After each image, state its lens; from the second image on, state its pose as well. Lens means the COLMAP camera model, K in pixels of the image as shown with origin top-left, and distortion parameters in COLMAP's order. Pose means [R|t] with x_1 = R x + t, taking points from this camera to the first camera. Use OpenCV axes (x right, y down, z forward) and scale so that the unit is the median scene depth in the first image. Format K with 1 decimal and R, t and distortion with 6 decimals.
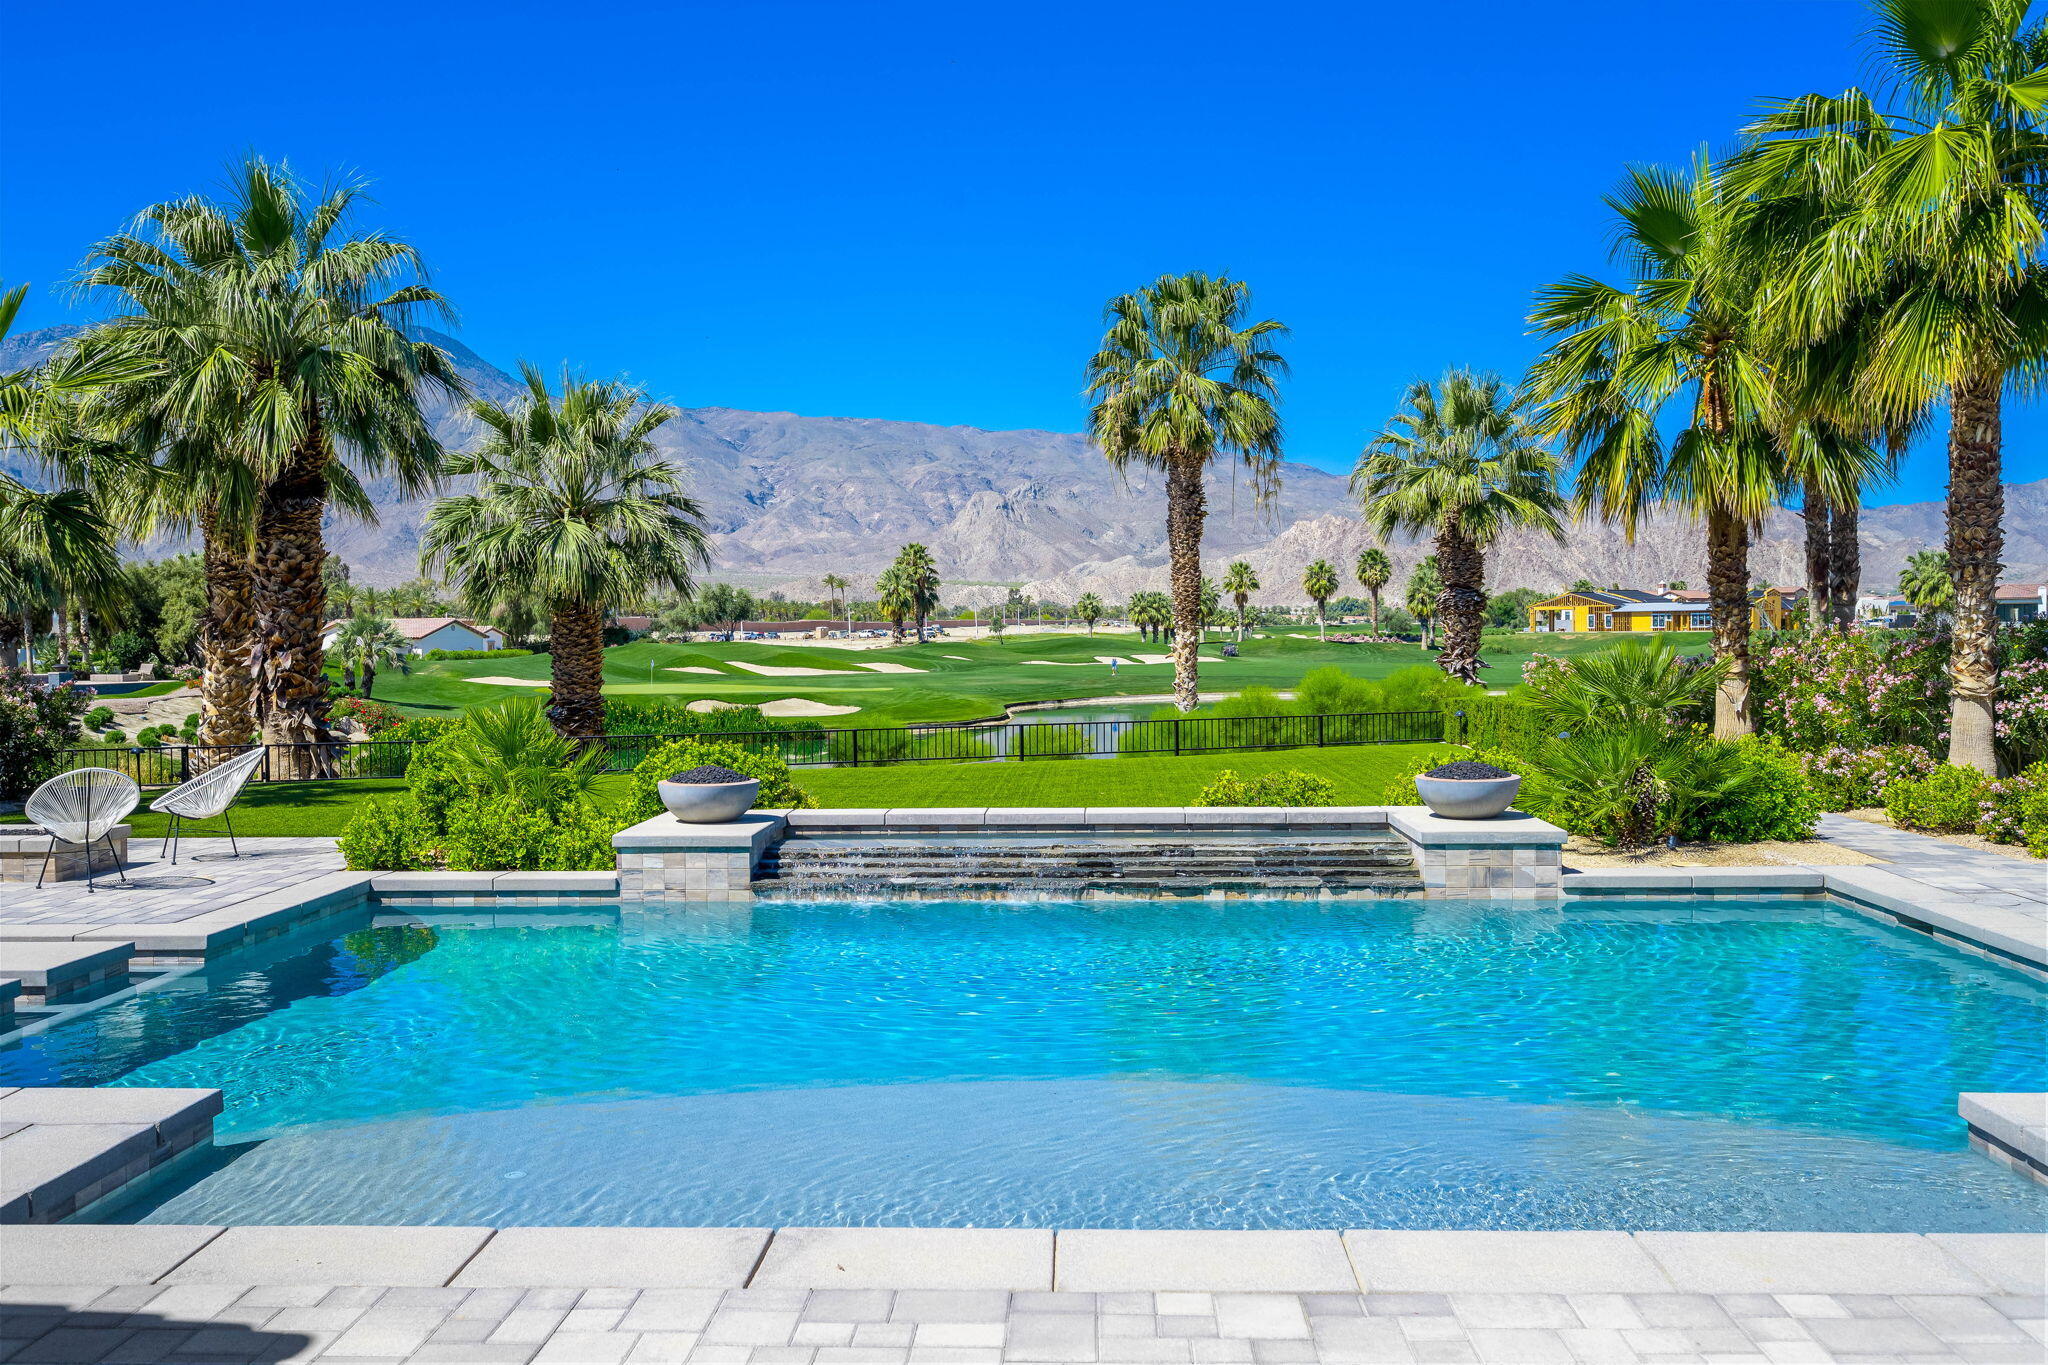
lens RADIAL K [[1775.2, 0, 1006.5], [0, 1775.2, 676.9], [0, 0, 1]] dist [-0.002851, -0.002800]
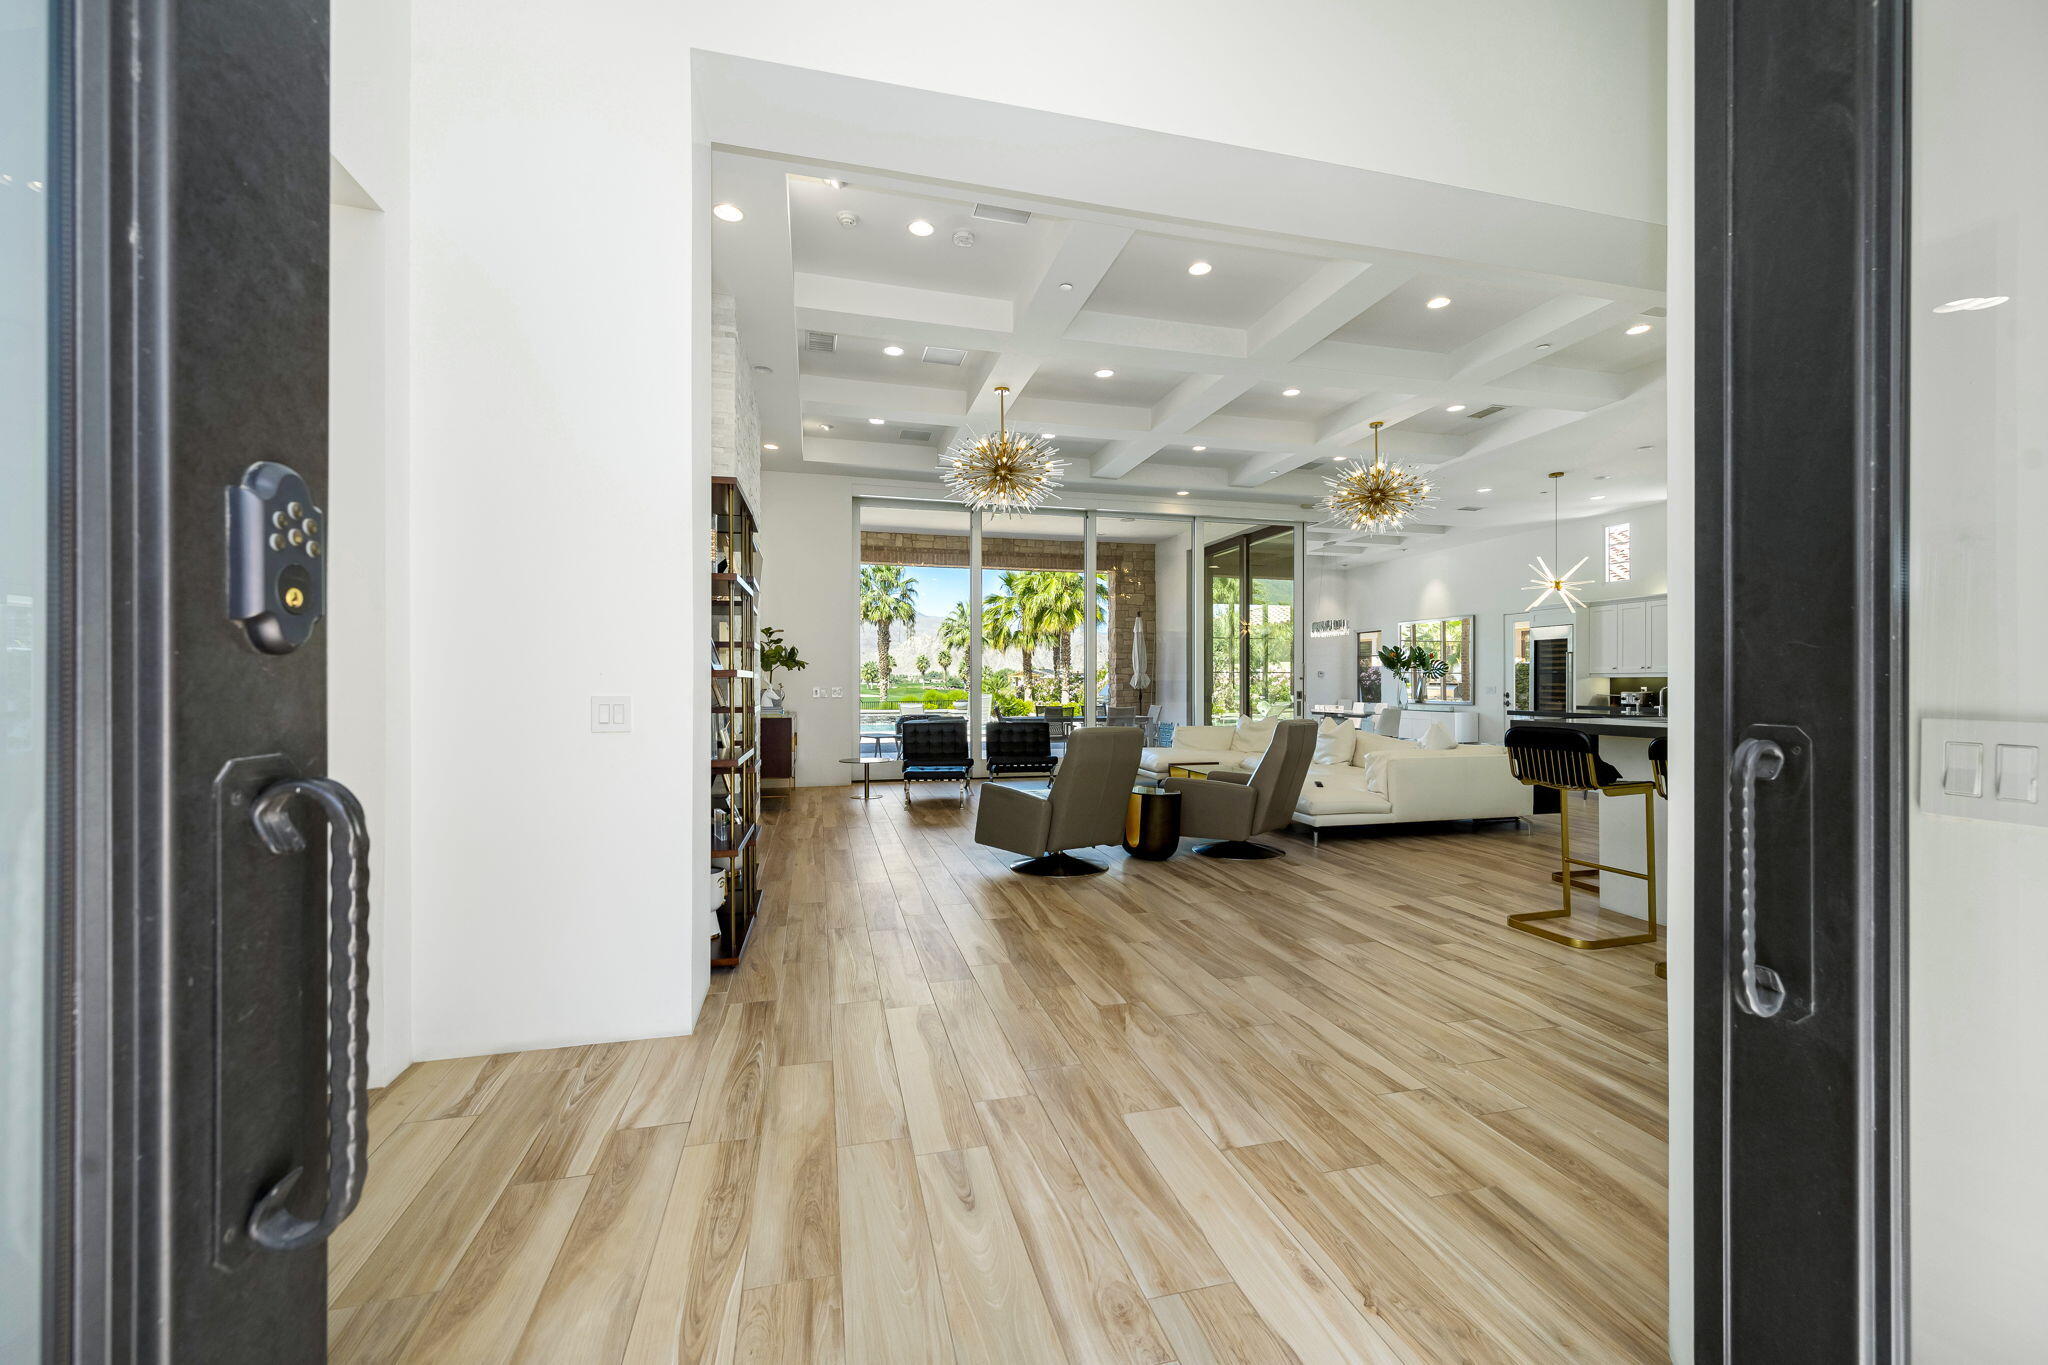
lens RADIAL K [[808.3, 0, 1028.9], [0, 808.3, 682.6], [0, 0, 1]] dist [0.000759, 0.000477]
pose [[0.952910, 0.010003, 0.303090, -0.082864], [-0.000949, 0.999549, -0.030003, 0.020775], [-0.303253, 0.028303, 0.952490, -0.397002]]
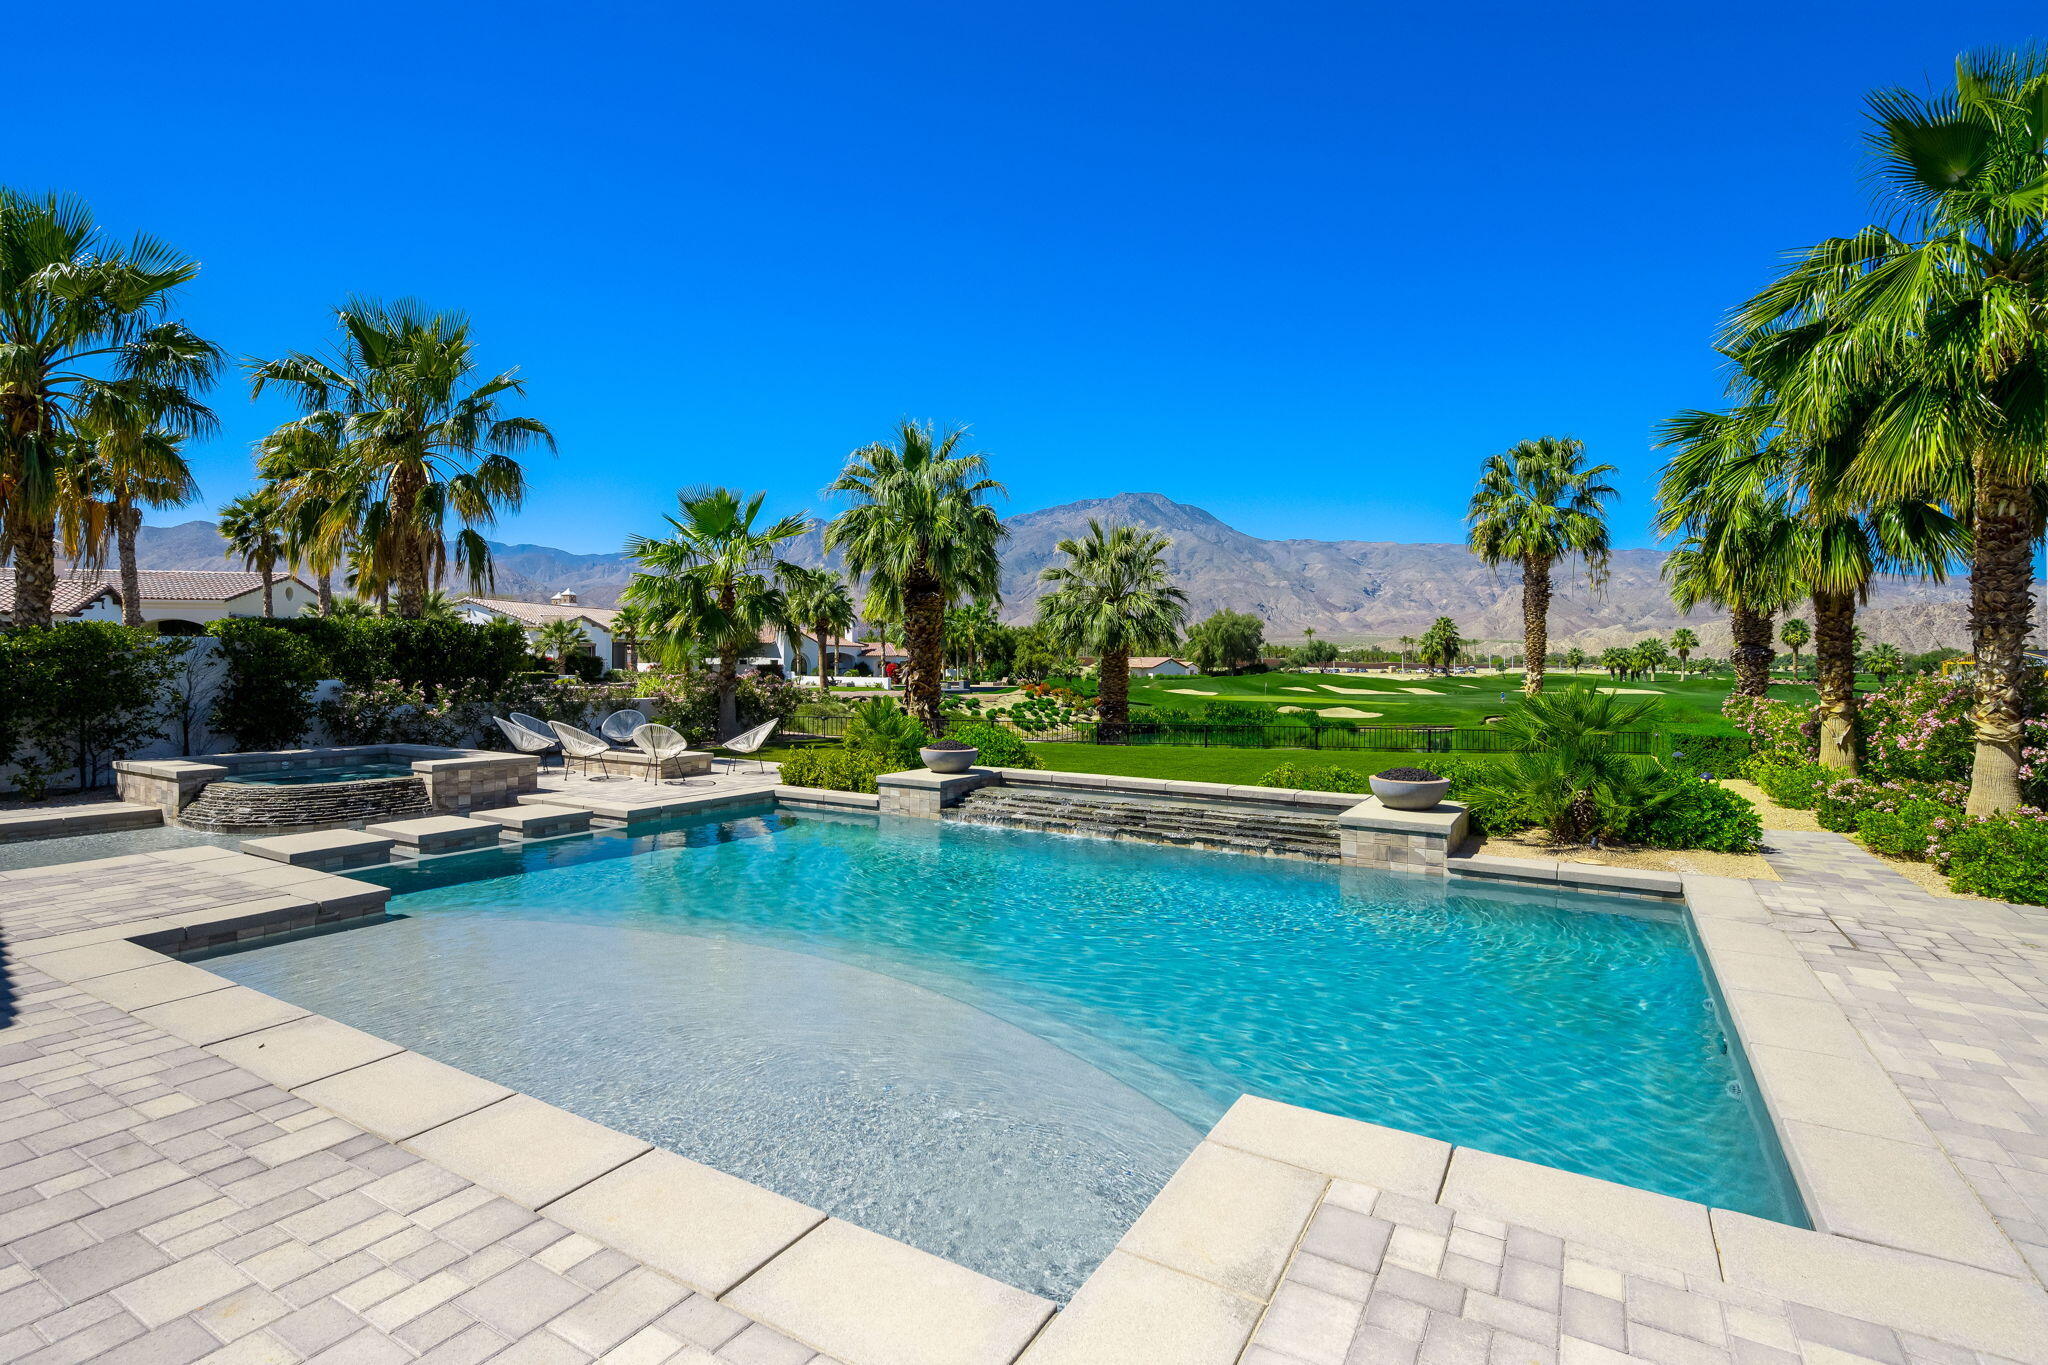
lens RADIAL K [[967.2, 0, 1017.6], [0, 967.2, 674.5], [0, 0, 1]] dist [0.000617, 0.000401]
pose [[0.882743, 0.023609, -0.469262, 0.101940], [-0.031524, 0.999462, -0.009016, -0.002310], [0.468797, 0.022752, 0.883013, 0.059170]]
